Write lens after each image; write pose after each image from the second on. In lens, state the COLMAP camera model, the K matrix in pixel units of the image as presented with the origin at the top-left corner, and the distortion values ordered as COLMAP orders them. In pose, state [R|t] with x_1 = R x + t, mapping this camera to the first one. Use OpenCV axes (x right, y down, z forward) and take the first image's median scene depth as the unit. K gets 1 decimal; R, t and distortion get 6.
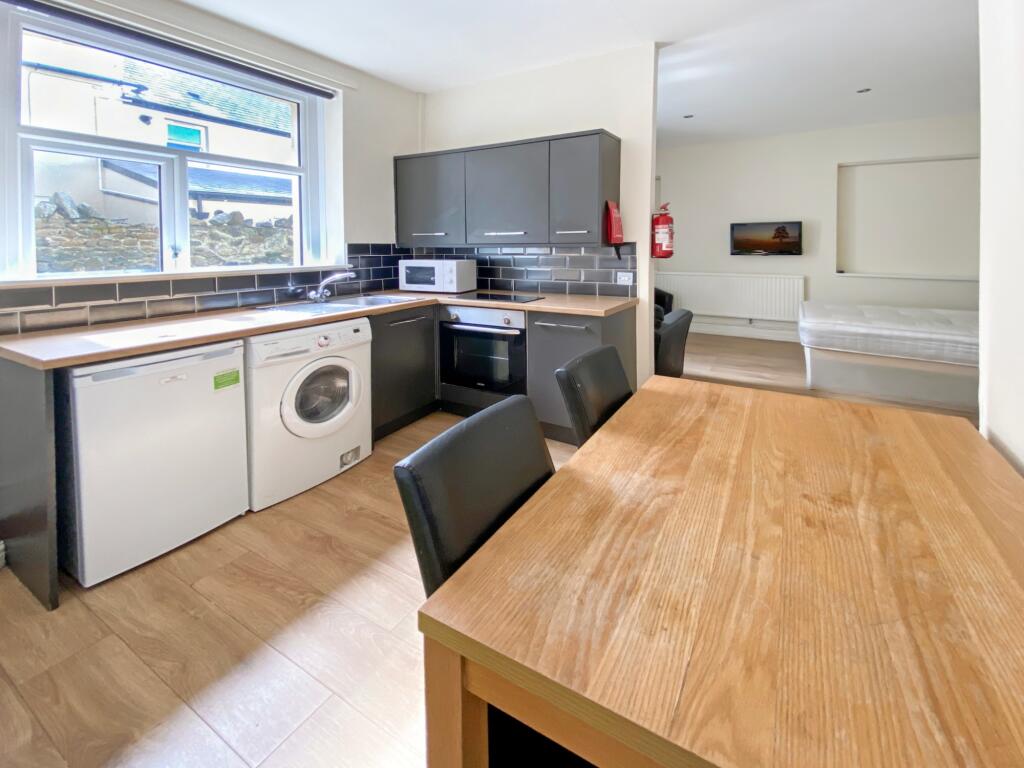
lens RADIAL K [[455.1, 0, 512.0], [0, 455.1, 384.0], [0, 0, 1]] dist [0.000123, 0.000005]
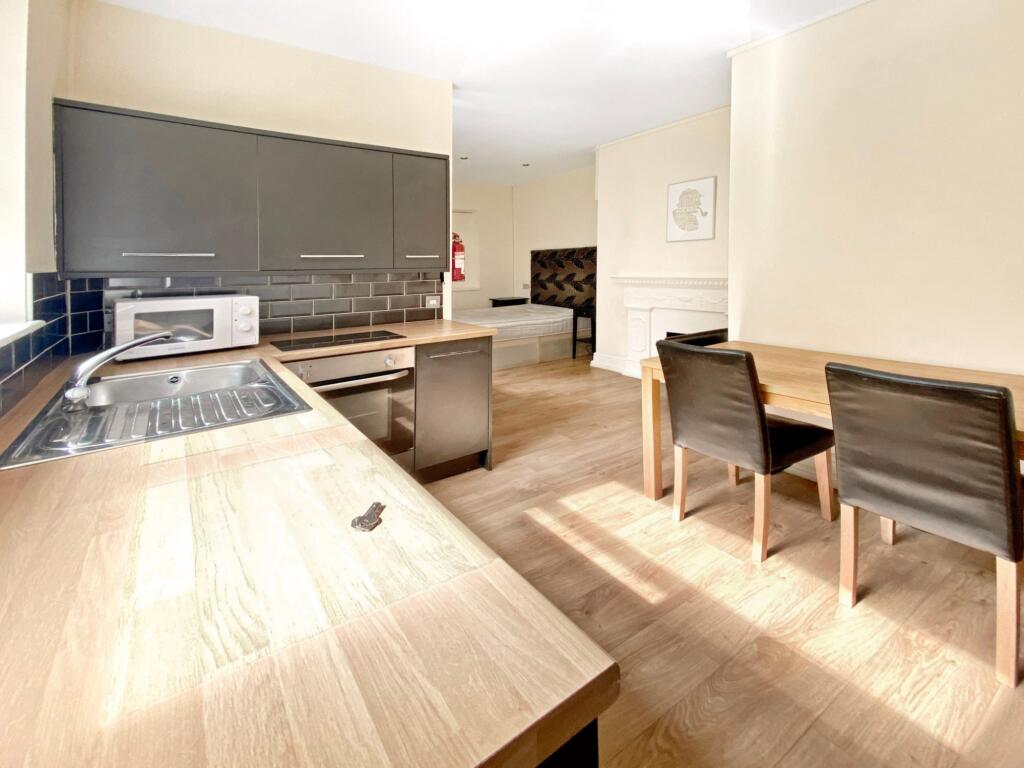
lens RADIAL K [[421.1, 0, 512.0], [0, 421.1, 384.0], [0, 0, 1]] dist [-0.000074, -0.000004]
pose [[0.390529, -0.249502, 0.886135, -0.579679], [0.277834, 0.949633, 0.144936, -0.145144], [-0.877665, 0.189597, 0.440179, 0.462143]]
